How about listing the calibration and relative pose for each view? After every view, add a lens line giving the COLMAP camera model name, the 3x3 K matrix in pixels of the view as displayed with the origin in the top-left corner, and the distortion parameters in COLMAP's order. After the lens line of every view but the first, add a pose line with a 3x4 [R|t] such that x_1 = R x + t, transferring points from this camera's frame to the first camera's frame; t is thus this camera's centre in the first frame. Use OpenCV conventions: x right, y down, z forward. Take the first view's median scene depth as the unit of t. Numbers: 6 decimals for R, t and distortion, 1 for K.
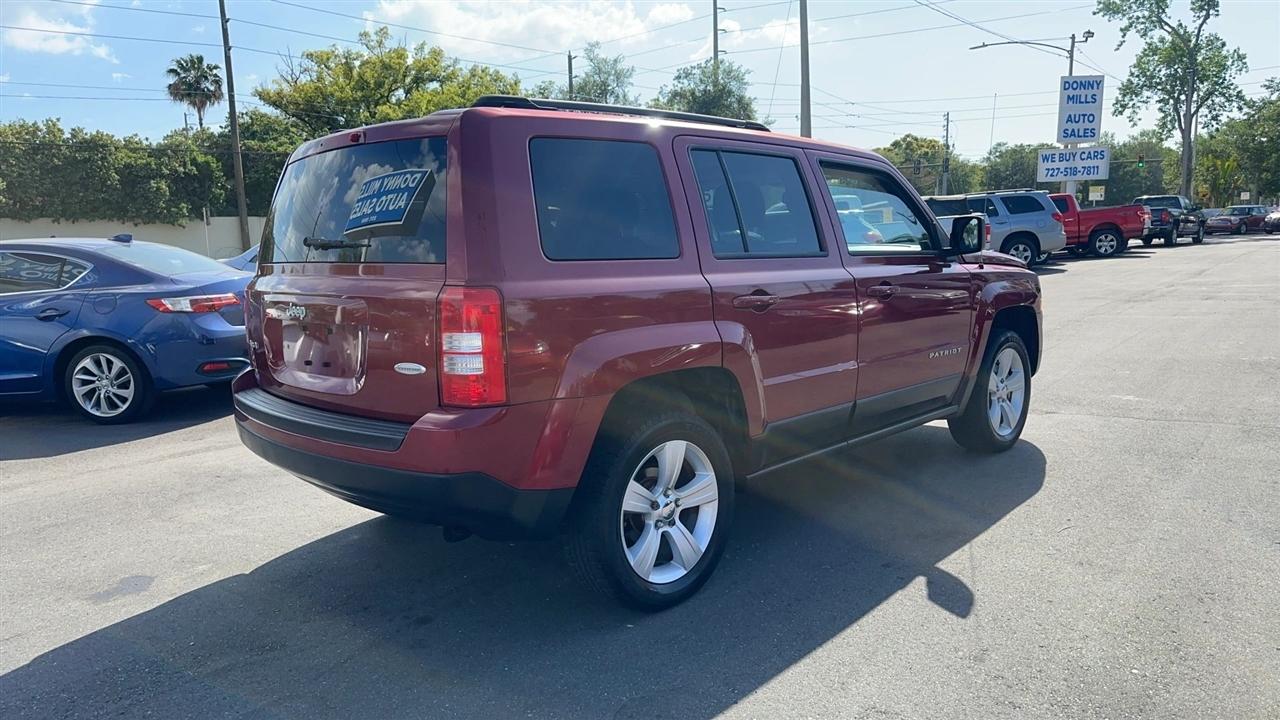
lens RADIAL K [[862.3, 0, 642.0], [0, 862.3, 355.1], [0, 0, 1]] dist [0.044858, -0.053381]
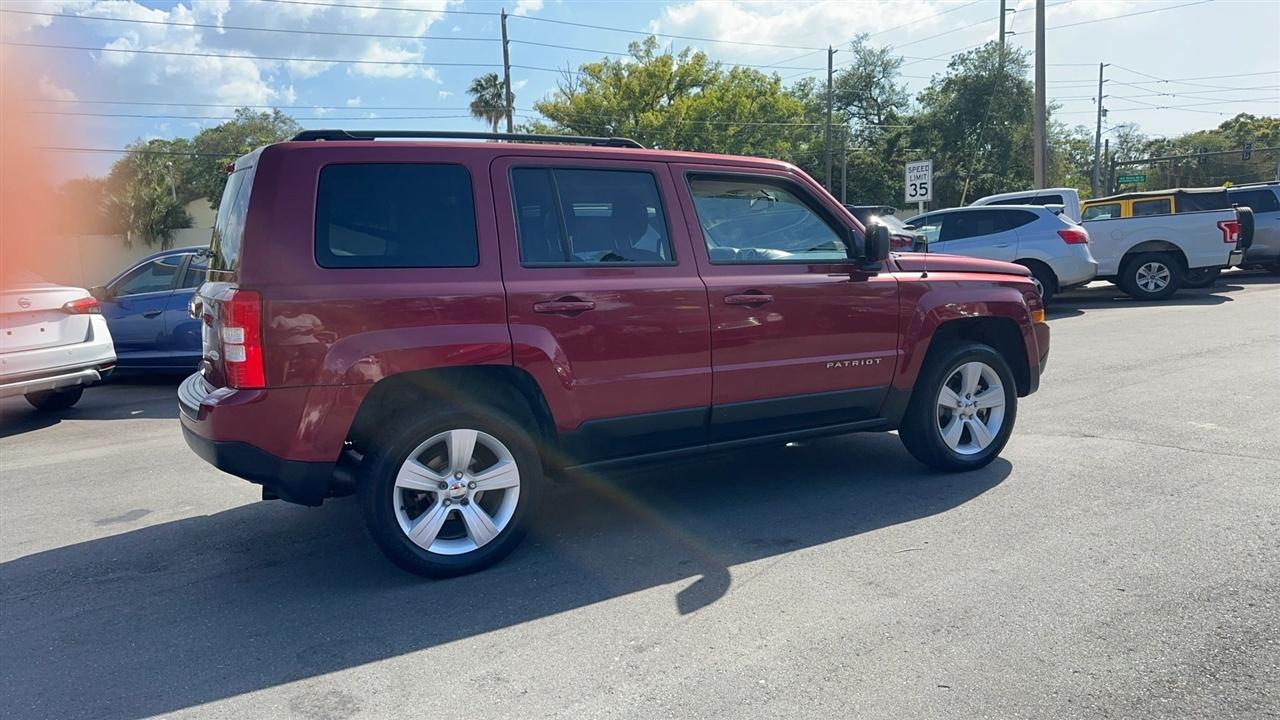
lens RADIAL K [[862.3, 0, 641.8], [0, 862.3, 359.8], [0, 0, 1]] dist [0.044858, -0.053381]
pose [[0.951408, 0.039379, -0.305404, 0.401470], [-0.037167, 0.999224, 0.013055, -0.010090], [0.305681, -0.001070, 0.952133, -0.003194]]
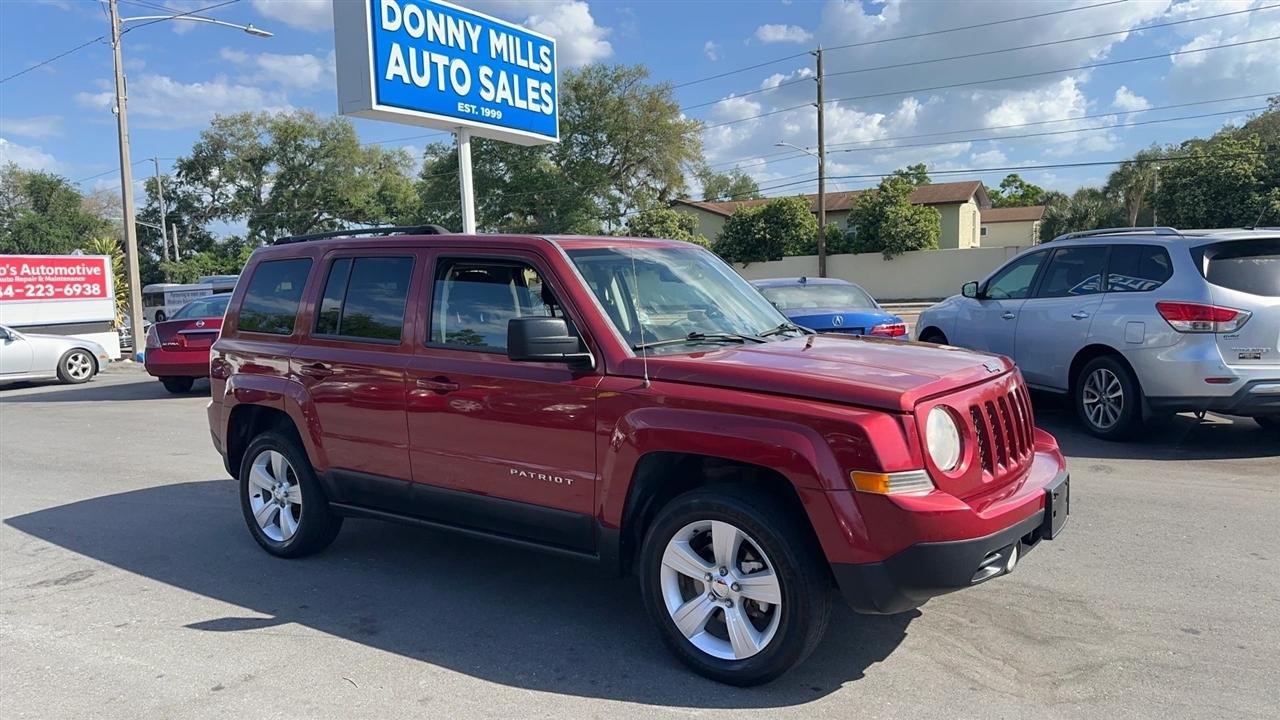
lens RADIAL K [[862.3, 0, 639.5], [0, 862.3, 361.0], [0, 0, 1]] dist [0.044858, -0.053381]
pose [[0.163259, 0.120583, -0.979186, 1.102202], [-0.112749, 0.988280, 0.102905, -0.197113], [0.980119, 0.093602, 0.174942, 0.897811]]
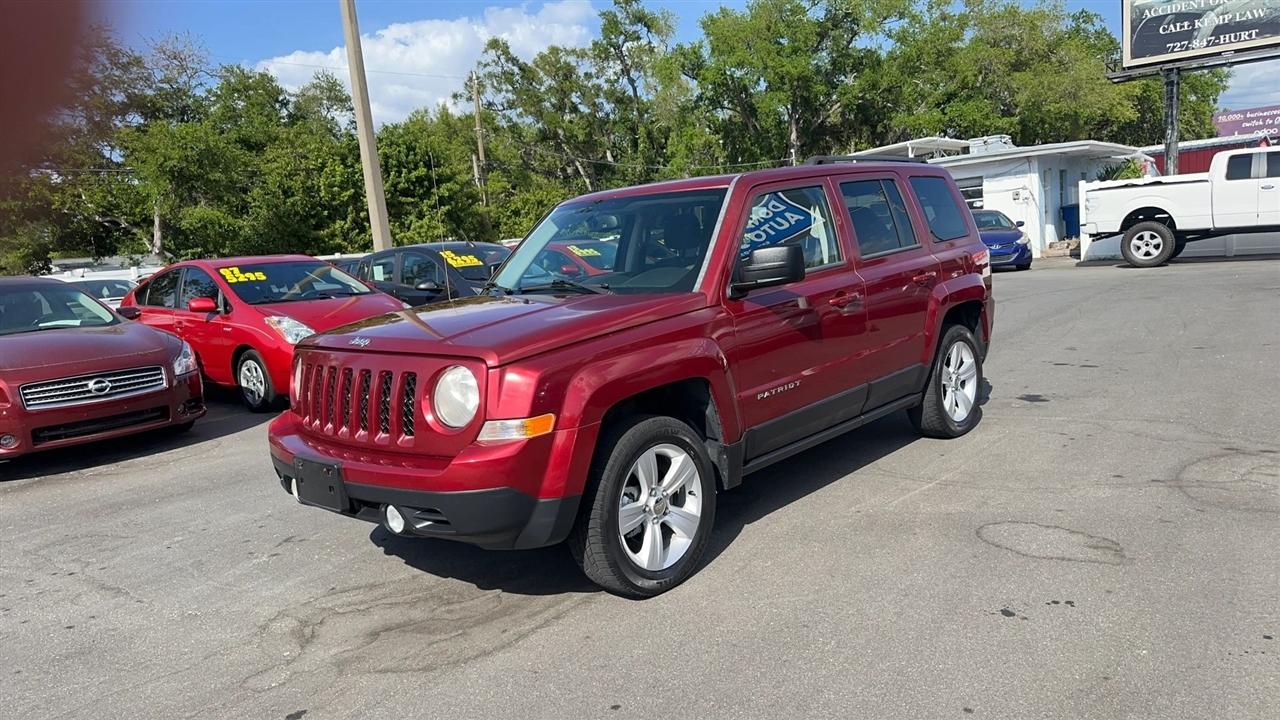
lens RADIAL K [[862.3, 0, 638.7], [0, 862.3, 352.4], [0, 0, 1]] dist [0.044858, -0.053381]
pose [[-0.992973, 0.117896, -0.010217, 0.192664], [0.111006, 0.957887, 0.264822, -0.313013], [0.041008, 0.261827, -0.964243, 2.065148]]
